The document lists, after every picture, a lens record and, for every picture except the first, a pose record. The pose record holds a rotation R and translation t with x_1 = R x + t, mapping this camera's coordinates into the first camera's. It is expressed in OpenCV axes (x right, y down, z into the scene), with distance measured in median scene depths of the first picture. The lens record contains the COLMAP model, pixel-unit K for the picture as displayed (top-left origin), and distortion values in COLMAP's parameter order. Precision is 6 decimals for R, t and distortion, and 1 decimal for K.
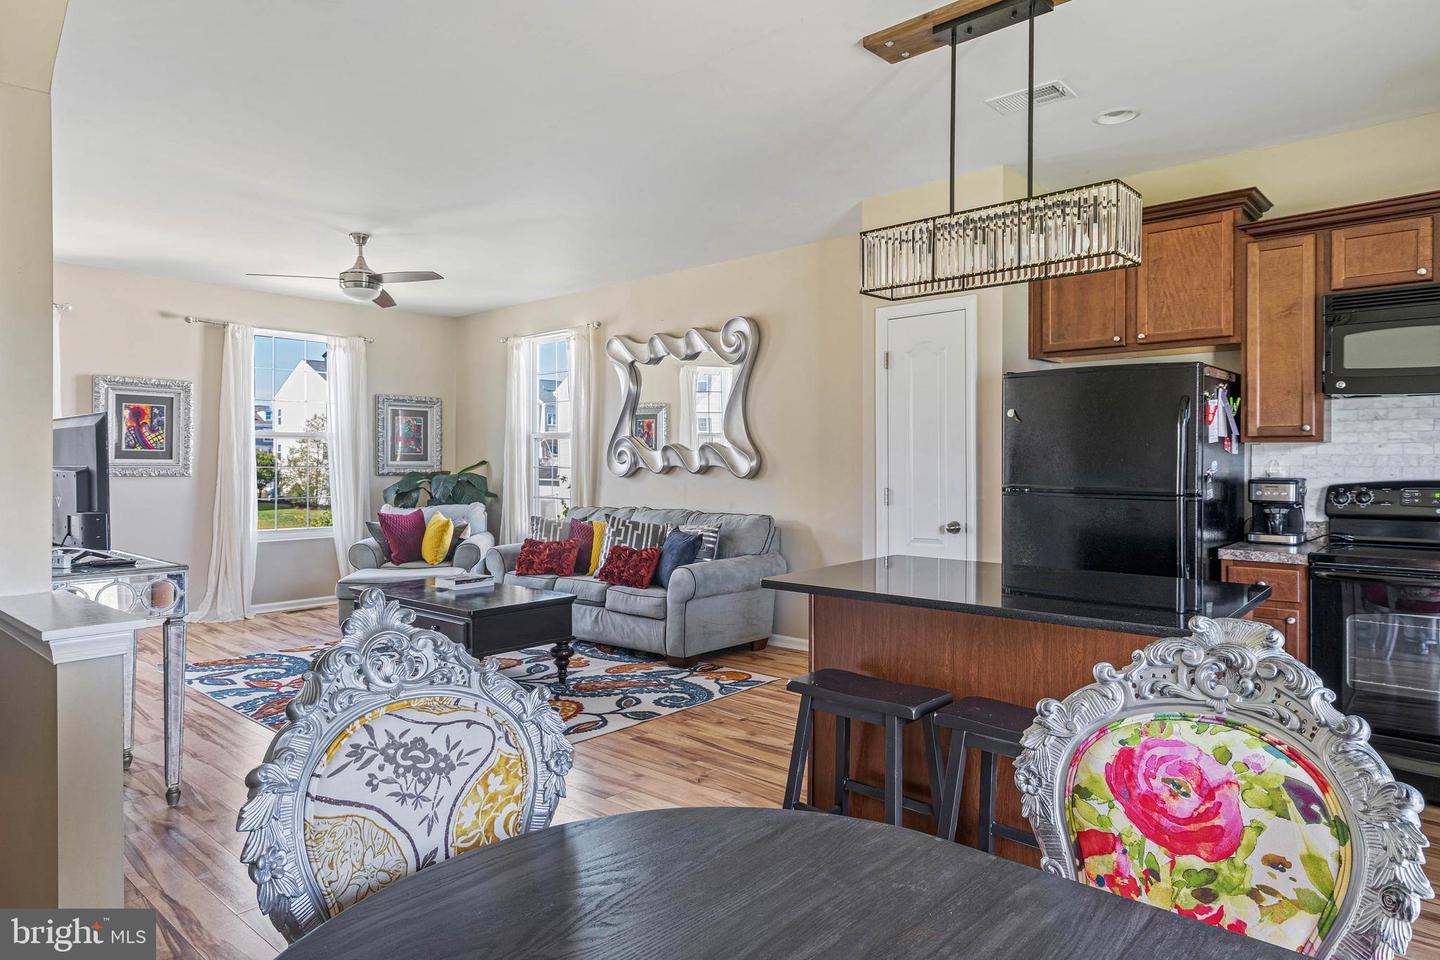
lens RADIAL K [[879.7, 0, 714.8], [0, 879.7, 466.6], [0, 0, 1]] dist [0.007810, -0.000341]
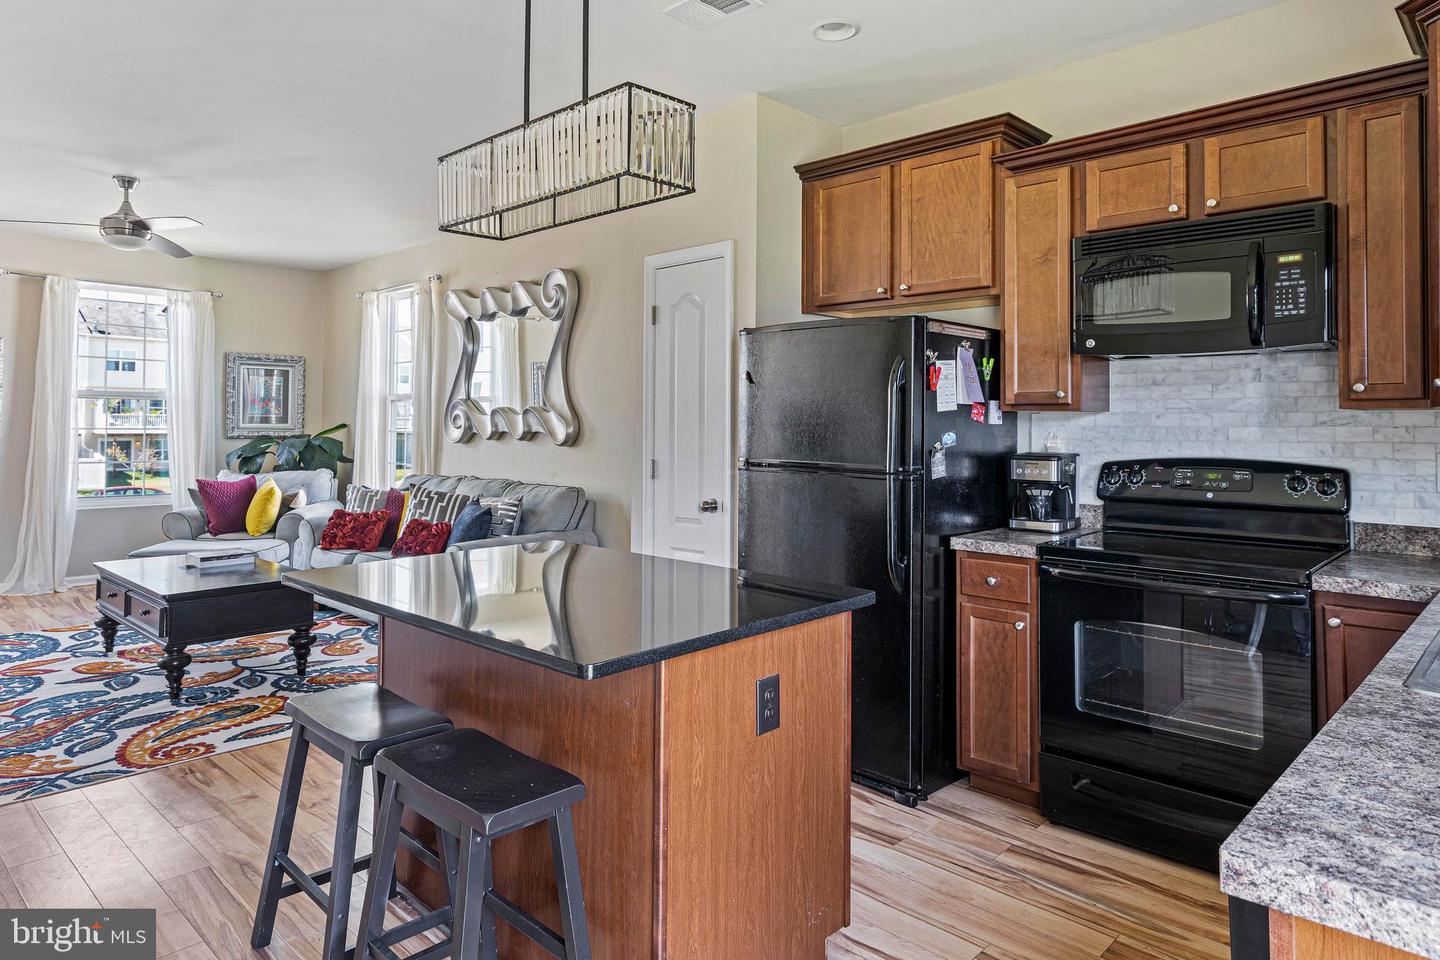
lens RADIAL K [[879.7, 0, 717.5], [0, 879.7, 408.1], [0, 0, 1]] dist [0.007810, -0.000341]
pose [[0.999689, 0.008042, -0.023597, 0.297044], [-0.008650, 0.999631, -0.025740, -0.005086], [0.023381, 0.025936, 0.999390, 0.124551]]
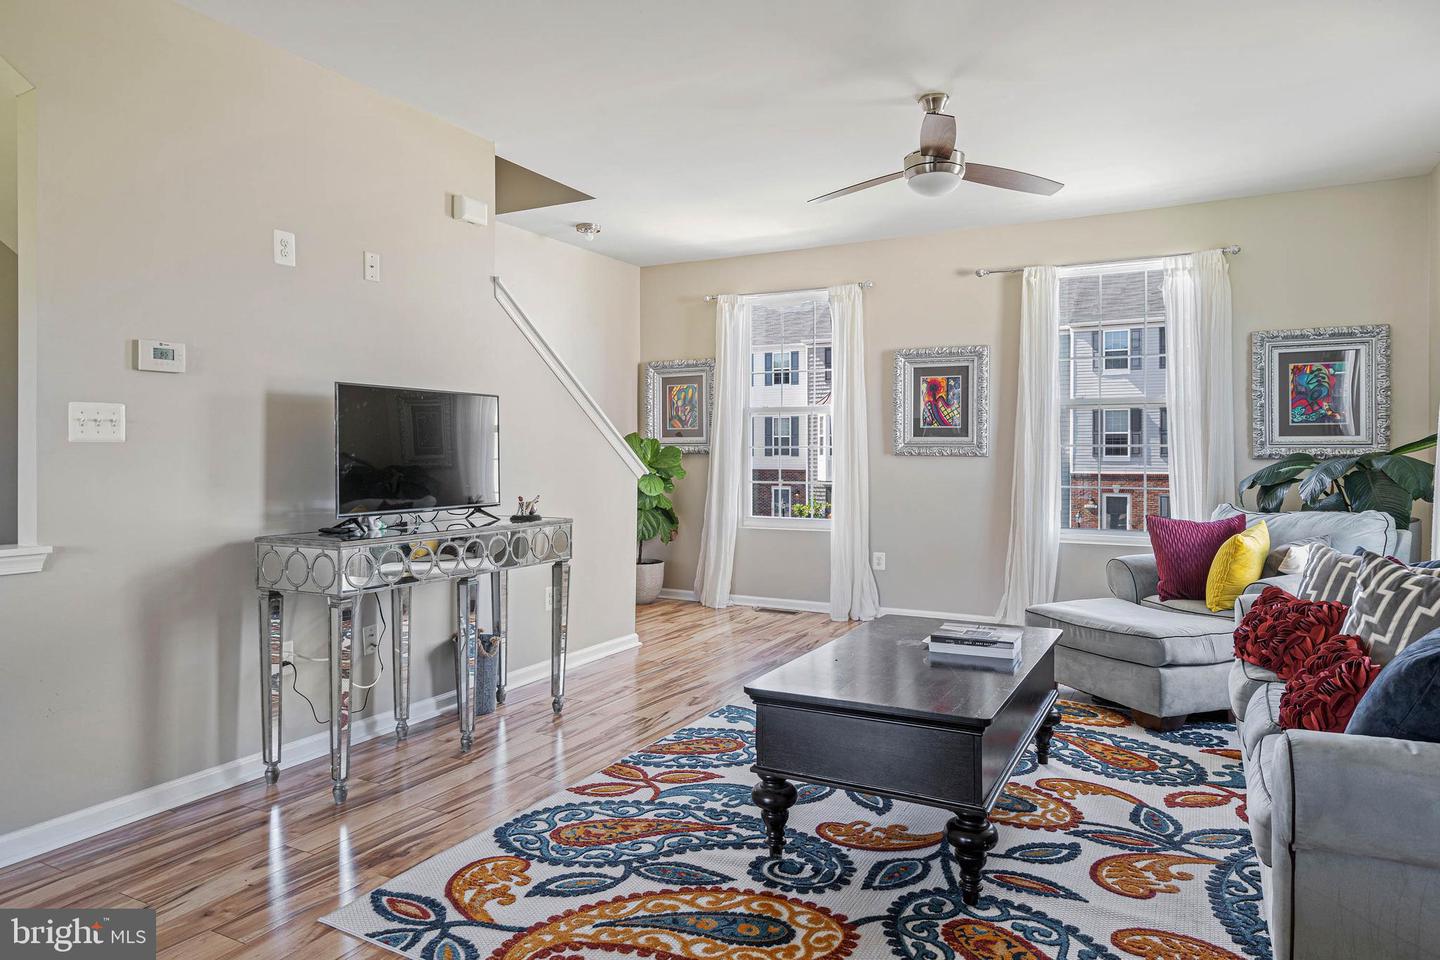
lens RADIAL K [[879.7, 0, 722.3], [0, 879.7, 465.0], [0, 0, 1]] dist [0.007810, -0.000341]
pose [[0.238816, 0.014049, -0.970963, 0.269384], [-0.003838, 0.999901, 0.013524, 0.013090], [0.971057, 0.000497, 0.238847, 0.852714]]
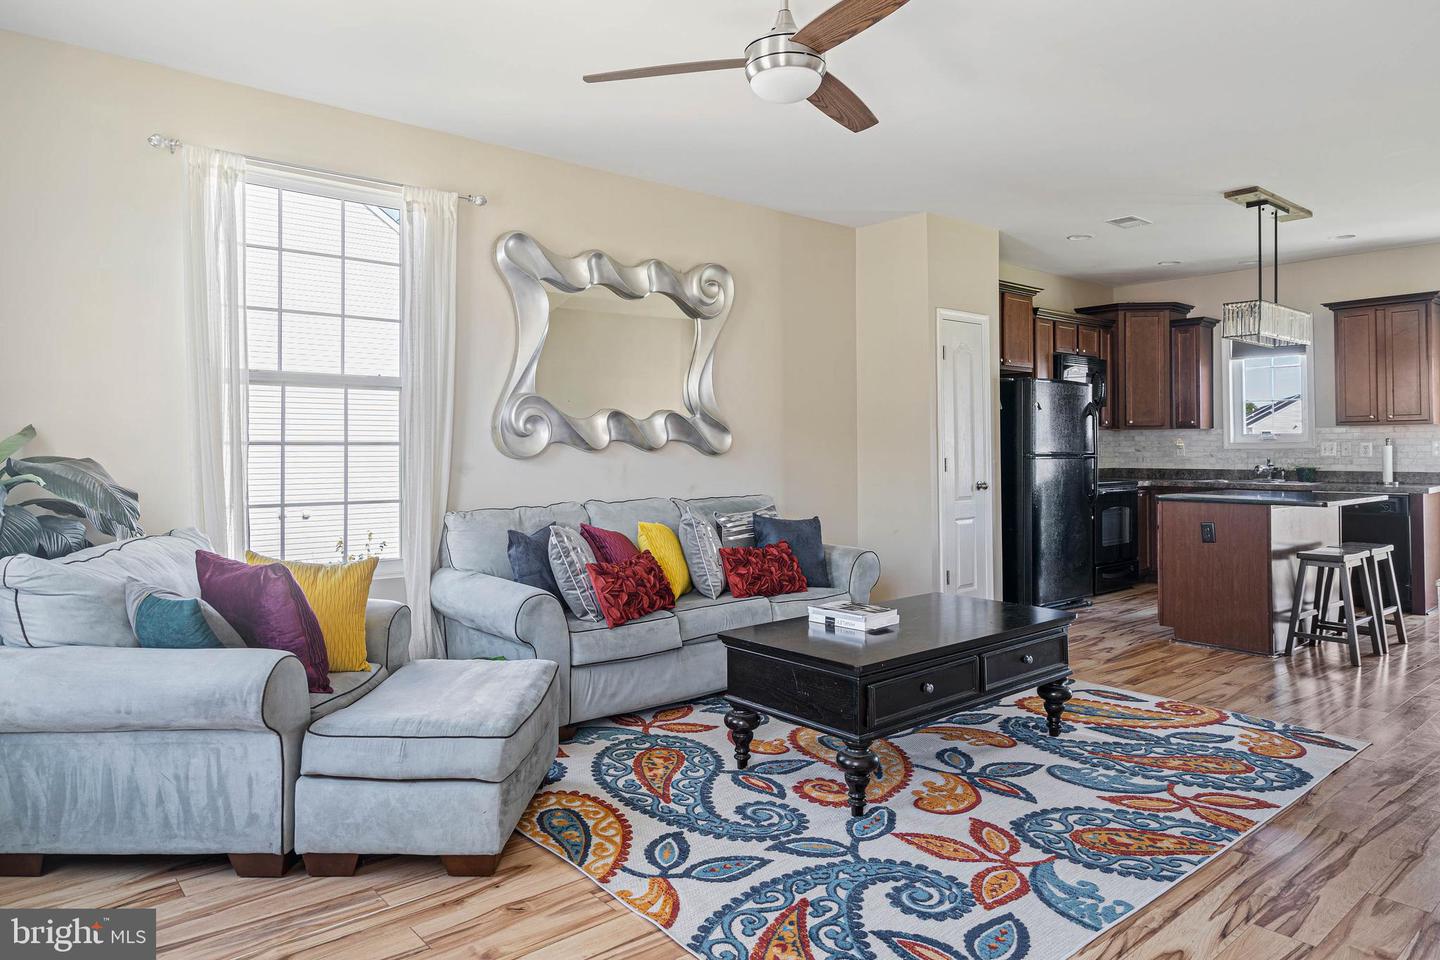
lens RADIAL K [[879.7, 0, 720.7], [0, 879.7, 458.8], [0, 0, 1]] dist [0.007810, -0.000341]
pose [[0.137796, -0.009863, 0.990411, -1.123329], [0.008971, 0.999922, 0.008710, 0.012787], [-0.990420, 0.007685, 0.137874, 1.214675]]
